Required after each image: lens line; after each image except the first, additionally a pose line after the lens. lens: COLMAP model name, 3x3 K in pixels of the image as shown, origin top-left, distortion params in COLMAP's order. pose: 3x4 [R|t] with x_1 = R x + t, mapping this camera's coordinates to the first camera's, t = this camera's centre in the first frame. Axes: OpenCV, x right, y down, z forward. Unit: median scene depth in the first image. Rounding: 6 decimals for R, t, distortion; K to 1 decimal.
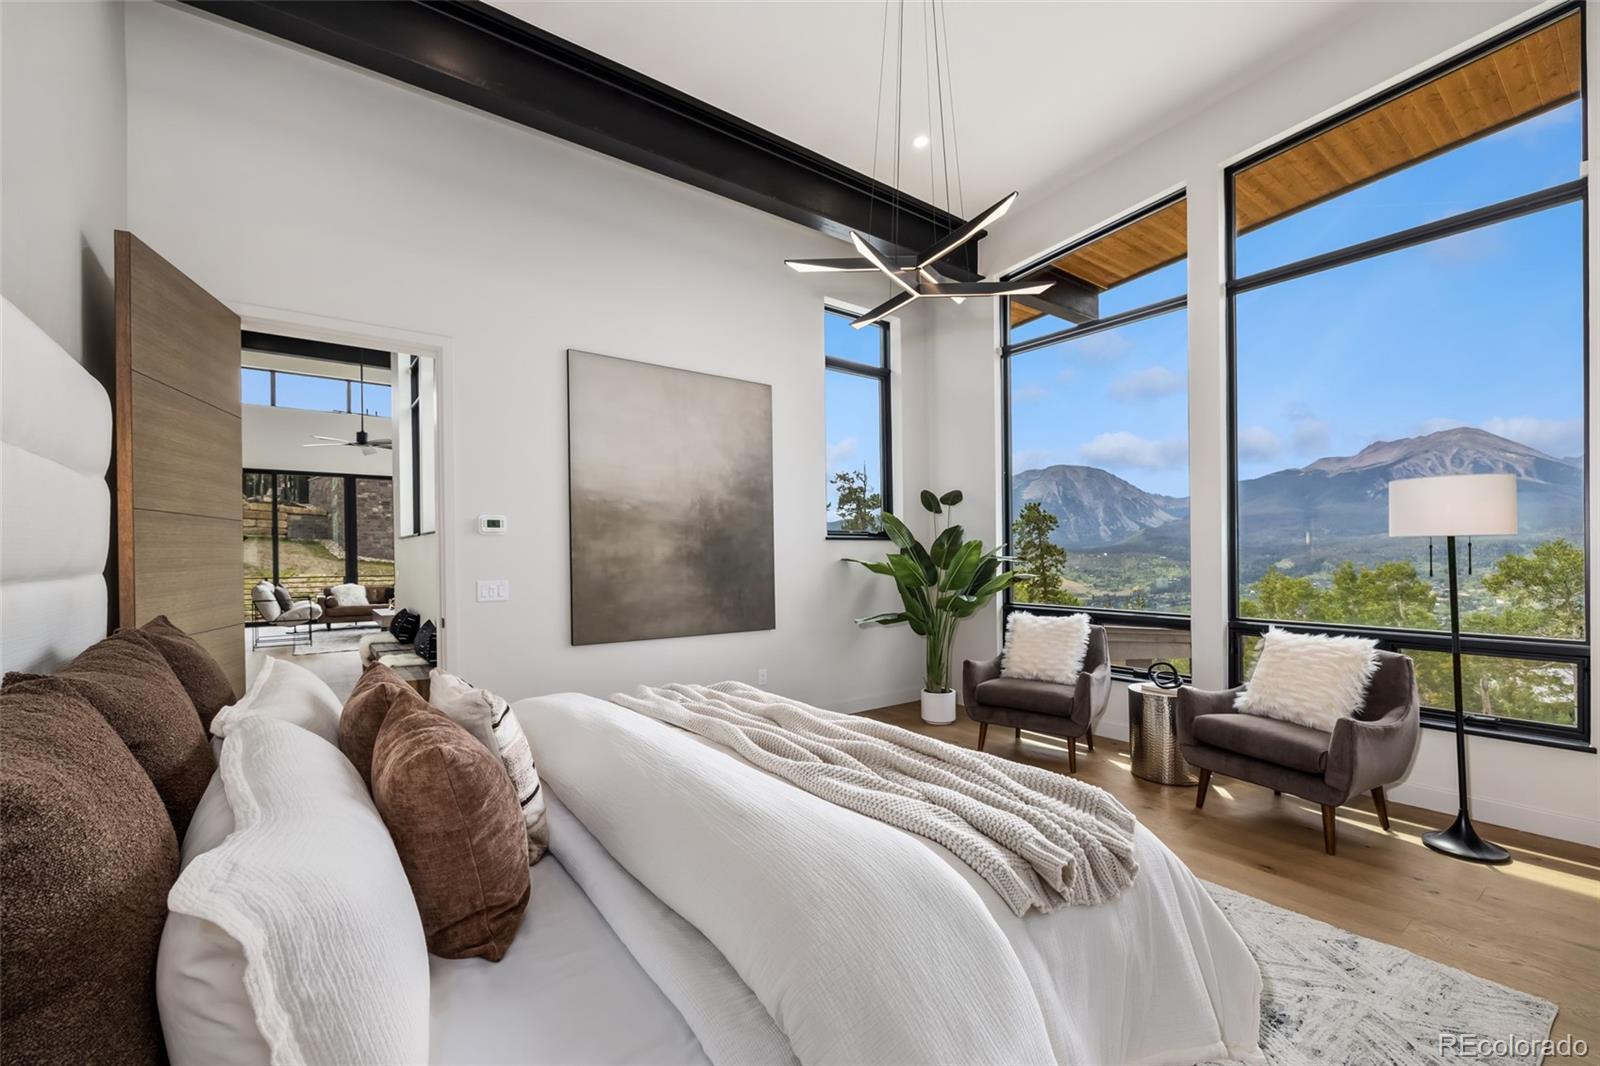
lens RADIAL K [[676.9, 0, 800.0], [0, 676.9, 533.0], [0, 0, 1]] dist [0.000263, 0.000395]
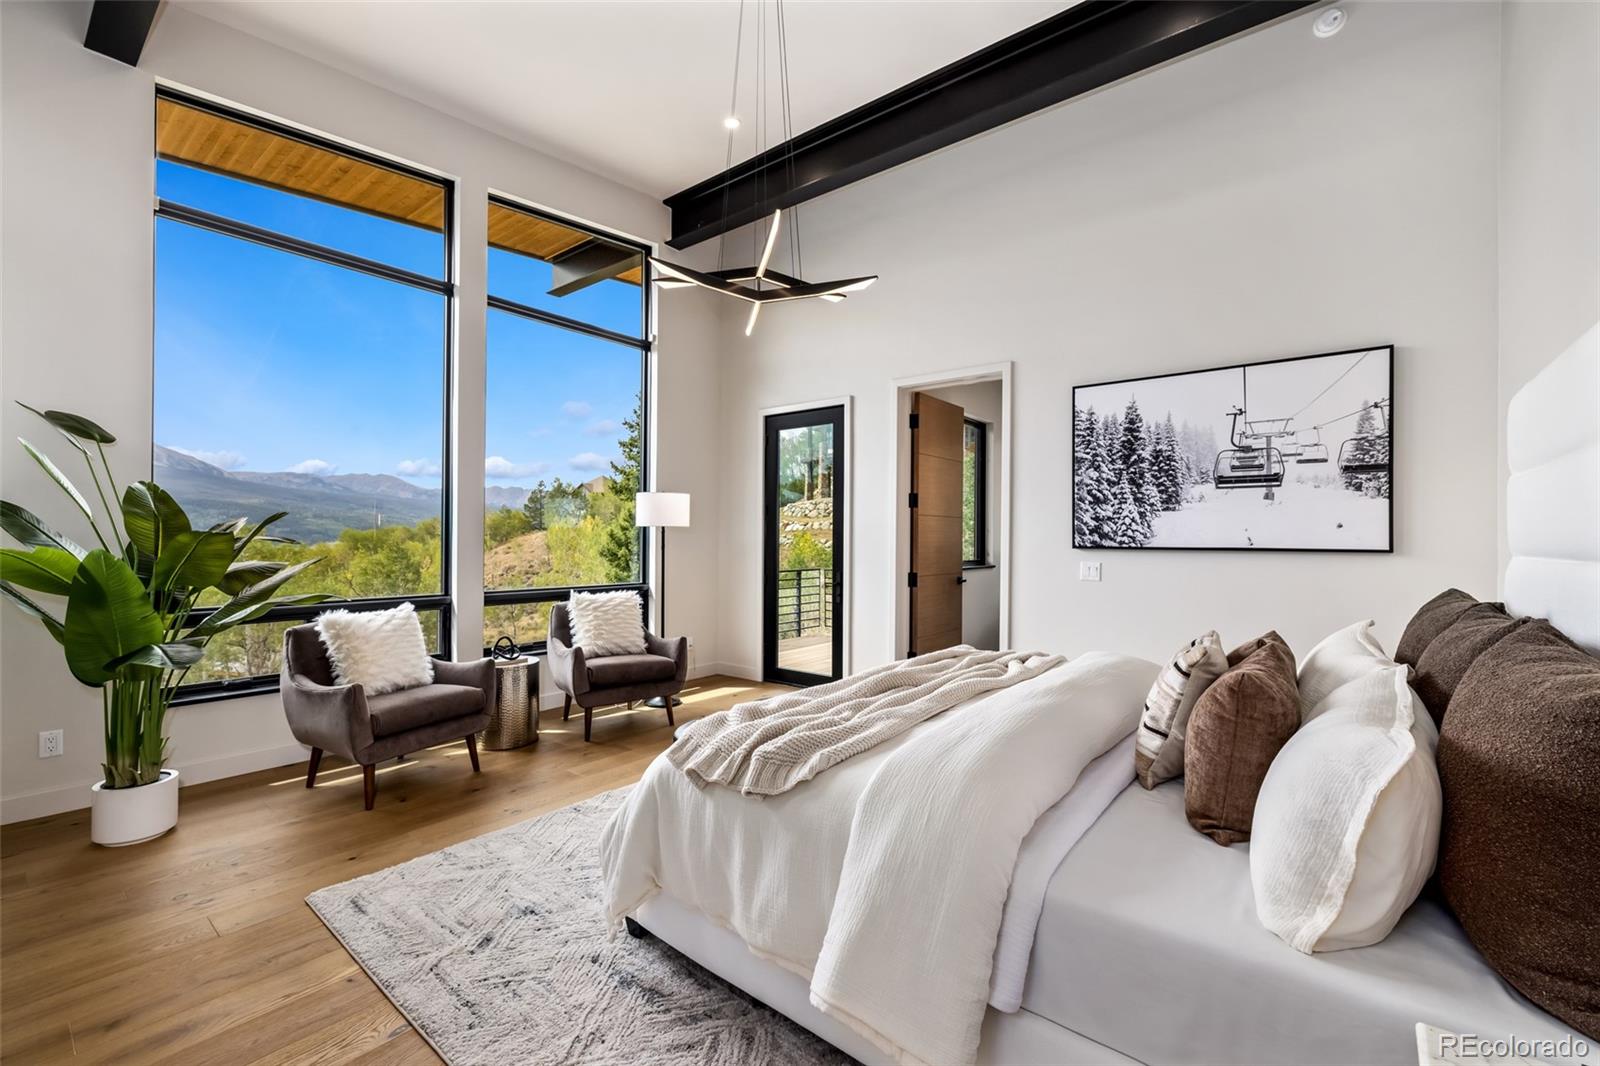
lens RADIAL K [[676.9, 0, 800.0], [0, 676.9, 533.0], [0, 0, 1]] dist [0.000263, 0.000395]
pose [[-0.229810, 0.009693, 0.973187, -0.717320], [-0.032863, 0.999303, -0.017713, 0.036916], [-0.972681, -0.036053, -0.229331, 0.929016]]
